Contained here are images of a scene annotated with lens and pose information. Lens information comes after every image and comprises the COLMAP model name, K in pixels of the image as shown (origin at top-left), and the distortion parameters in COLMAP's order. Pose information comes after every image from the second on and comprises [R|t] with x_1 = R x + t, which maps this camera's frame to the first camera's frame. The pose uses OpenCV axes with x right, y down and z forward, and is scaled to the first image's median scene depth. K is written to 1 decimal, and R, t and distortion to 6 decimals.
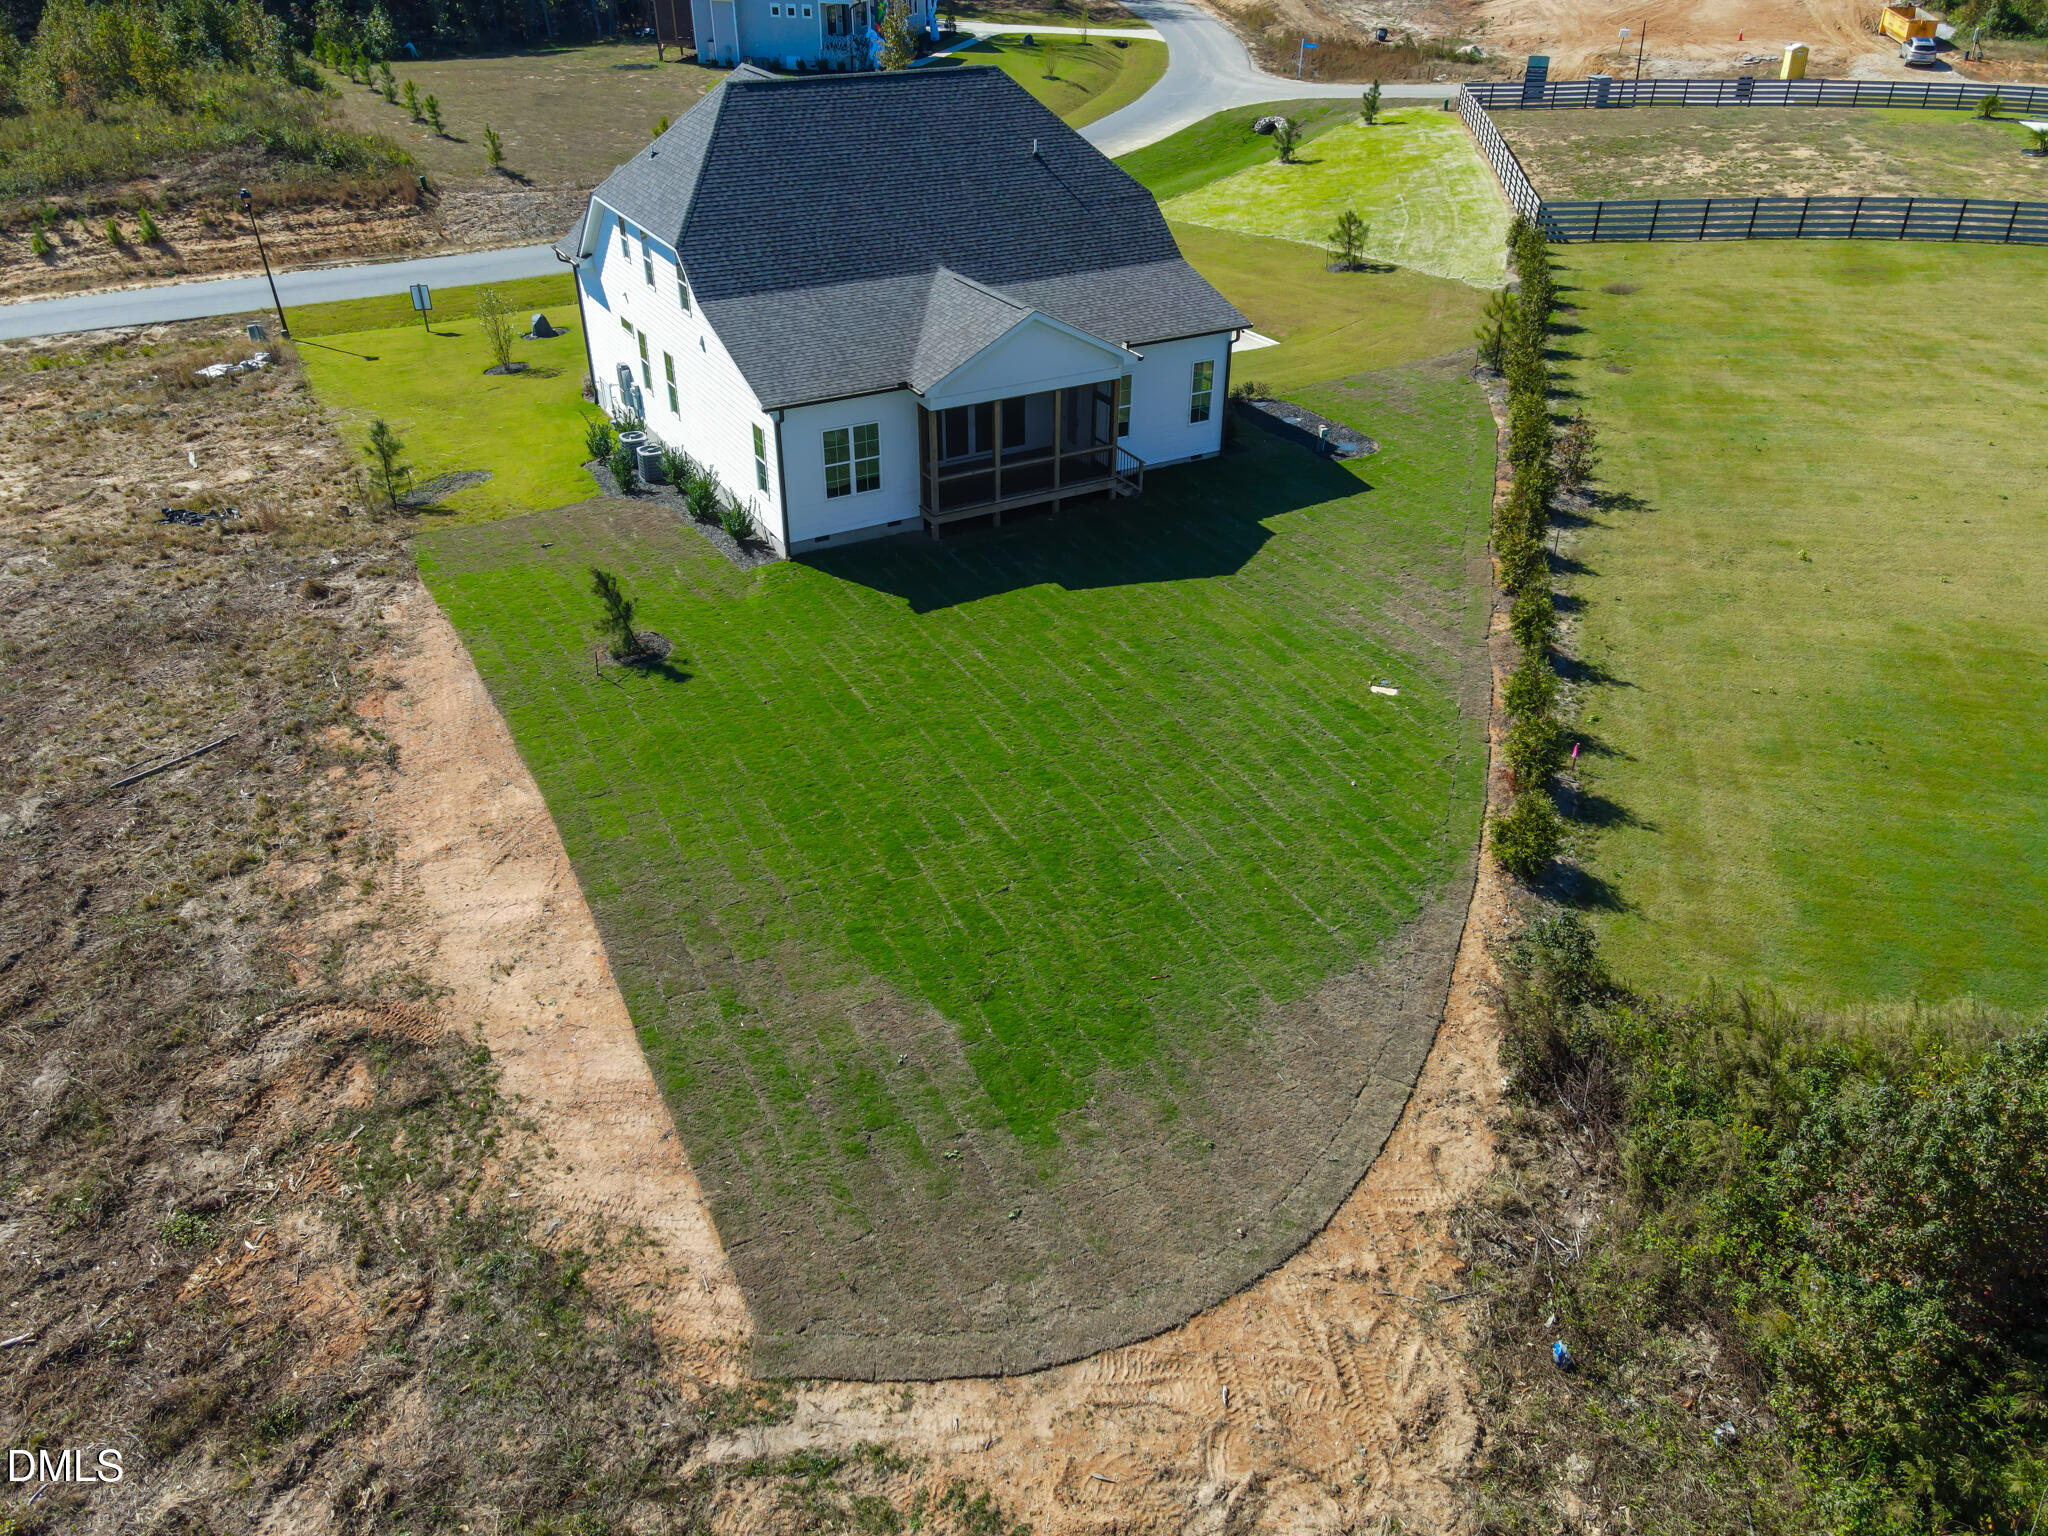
lens RADIAL K [[1495.9, 0, 1027.2], [0, 1495.9, 770.2], [0, 0, 1]] dist [0.019803, 0.044620]
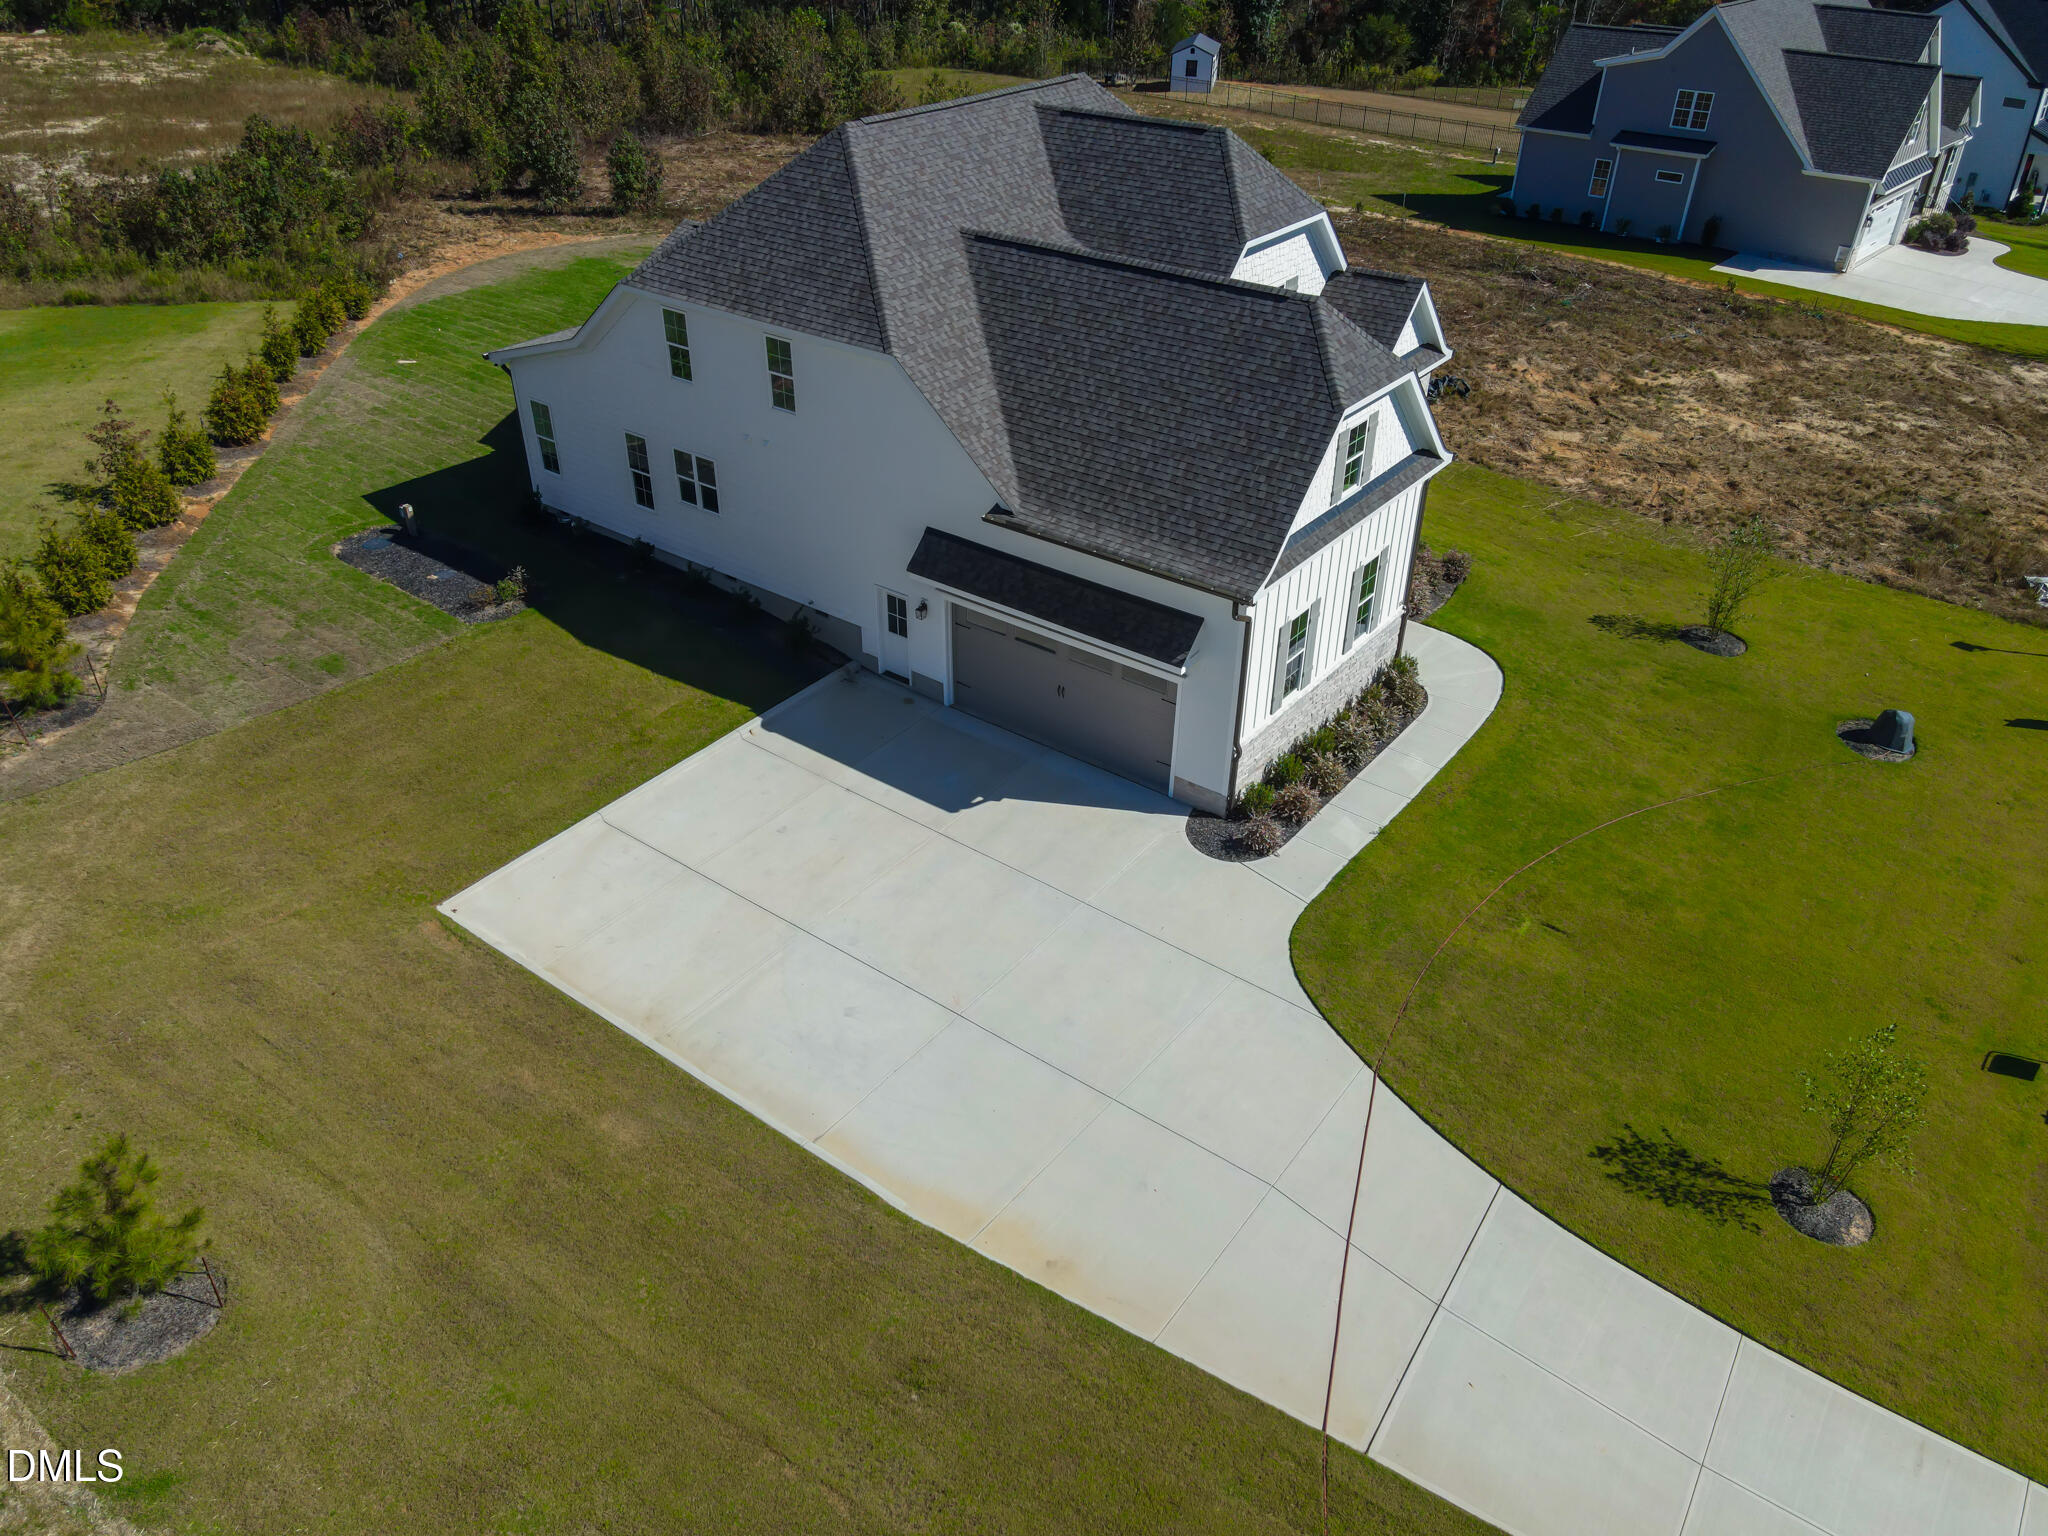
lens RADIAL K [[1495.9, 0, 1027.2], [0, 1495.9, 770.2], [0, 0, 1]] dist [0.019803, 0.044620]
pose [[-0.916196, 0.208491, -0.342223, 0.334438], [-0.223102, 0.444022, 0.867796, -1.604471], [0.332882, 0.871422, -0.360297, 2.584880]]
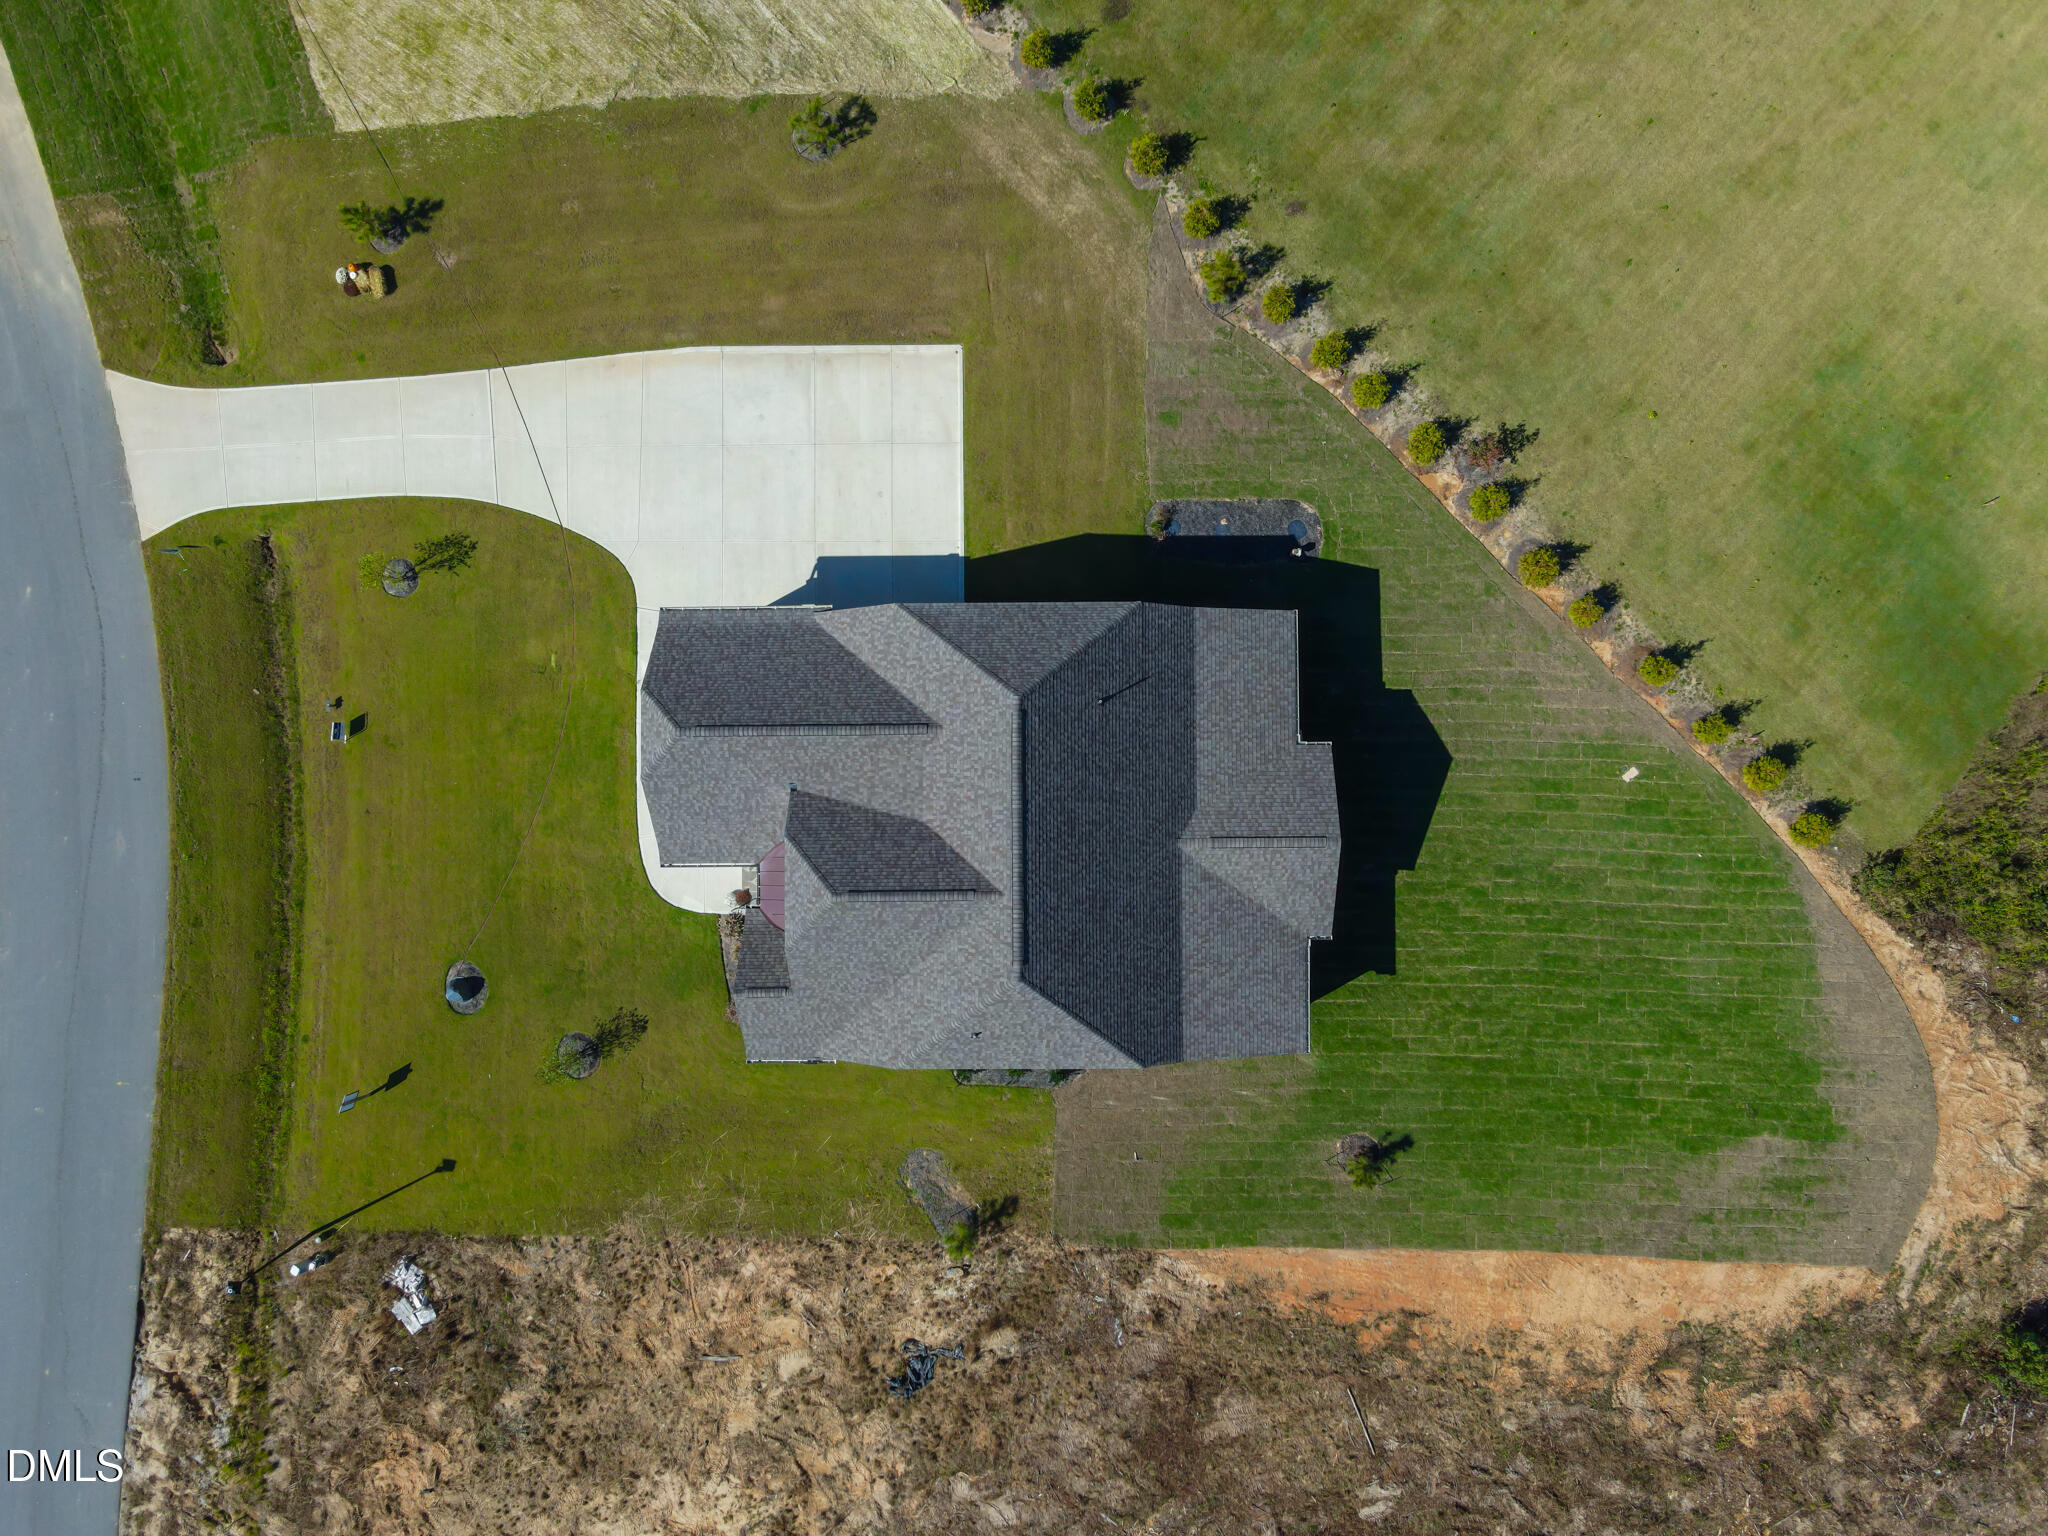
lens RADIAL K [[1472.0, 0, 1024.0], [0, 1472.0, 768.0], [0, 0, 1]] dist [0.040240, 0.003878]
pose [[0.486615, -0.873596, 0.005956, -0.111083], [0.466694, 0.265712, 0.843560, -2.155007], [-0.738514, -0.407710, 0.537001, 0.771140]]
